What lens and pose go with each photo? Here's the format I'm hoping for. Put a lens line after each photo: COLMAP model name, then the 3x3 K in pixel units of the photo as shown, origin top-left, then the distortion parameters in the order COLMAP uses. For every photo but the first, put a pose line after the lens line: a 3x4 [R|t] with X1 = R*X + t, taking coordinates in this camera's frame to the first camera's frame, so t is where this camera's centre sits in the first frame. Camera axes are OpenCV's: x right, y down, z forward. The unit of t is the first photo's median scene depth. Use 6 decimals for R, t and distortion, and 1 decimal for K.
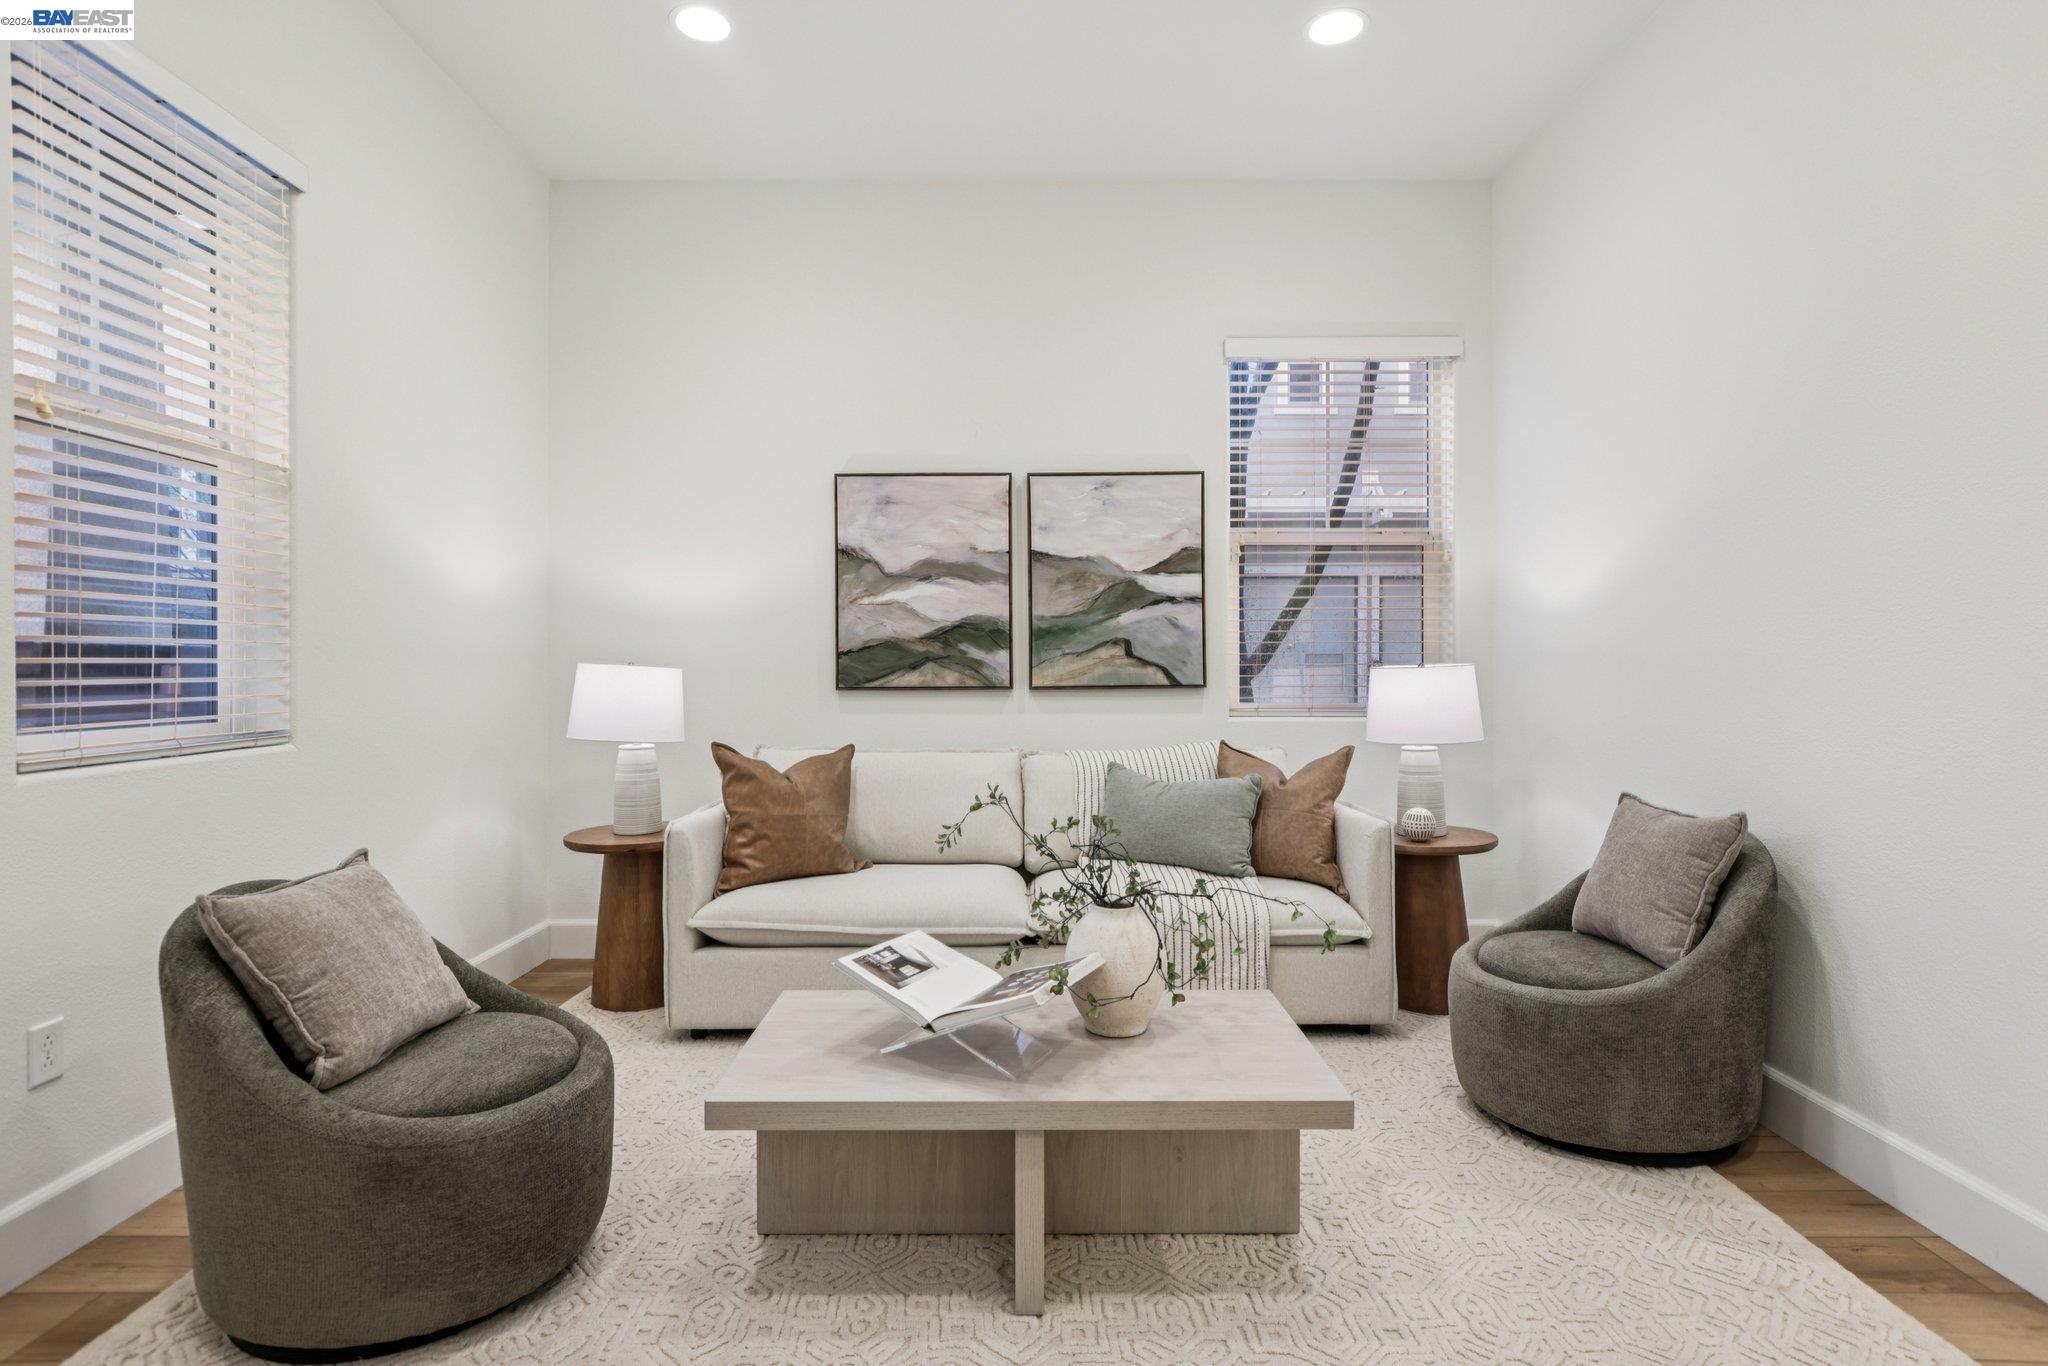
lens RADIAL K [[1035.3, 0, 1022.6], [0, 1035.3, 669.7], [0, 0, 1]] dist [-0.005569, 0.000806]
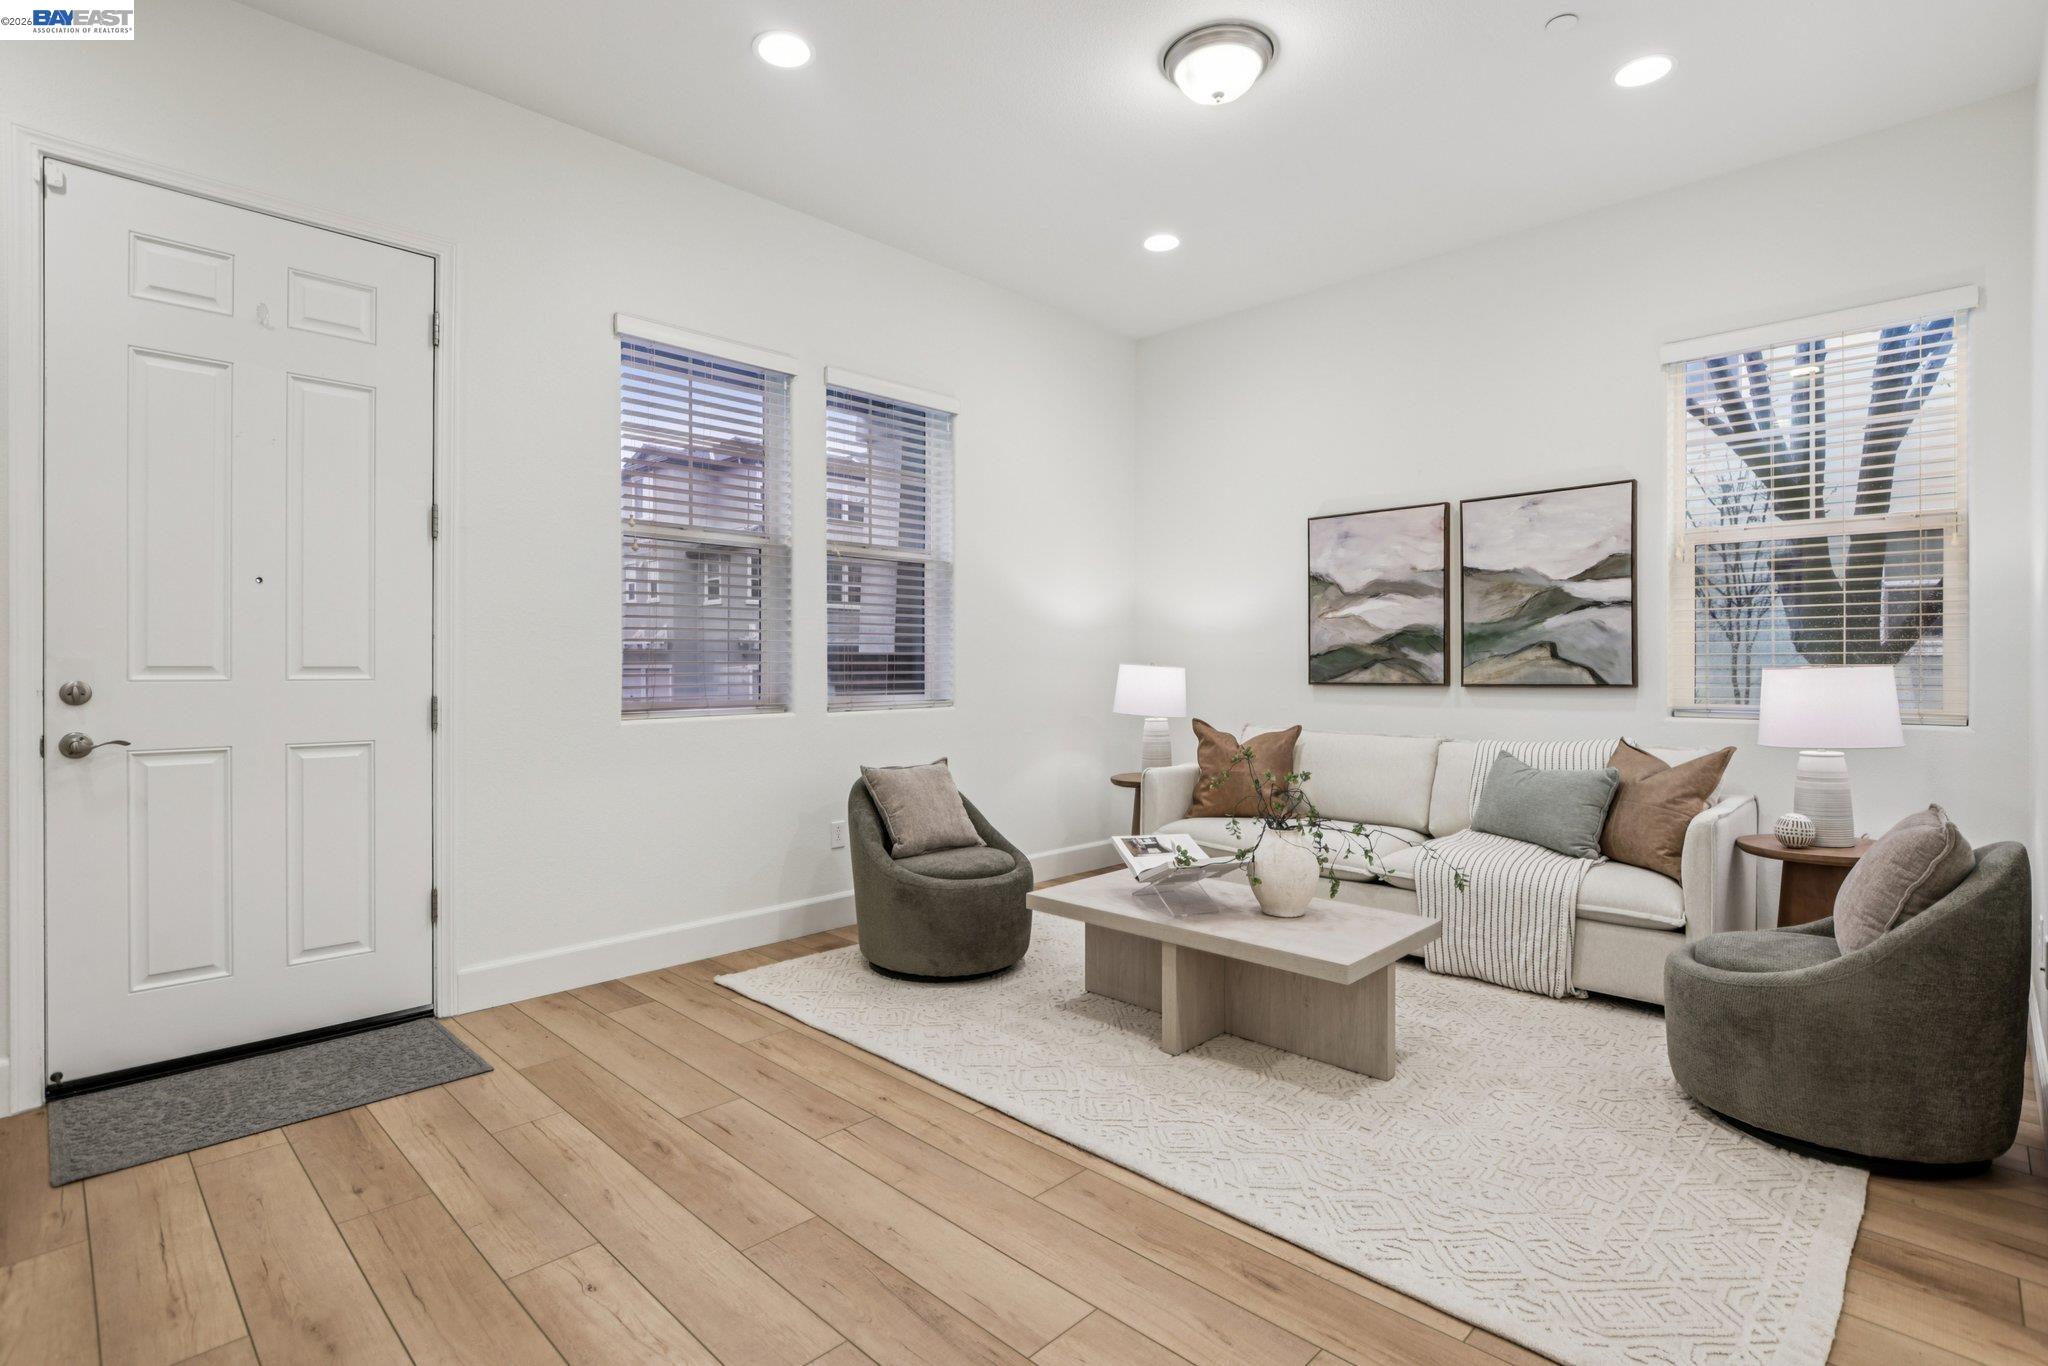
lens RADIAL K [[993.1, 0, 1022.5], [0, 993.1, 679.5], [0, 0, 1]] dist [-0.000683, -0.001091]
pose [[0.716465, 0.011279, -0.697532, 0.432883], [-0.004651, 0.999924, 0.011392, 0.000725], [0.697607, -0.004918, 0.716464, -0.143387]]
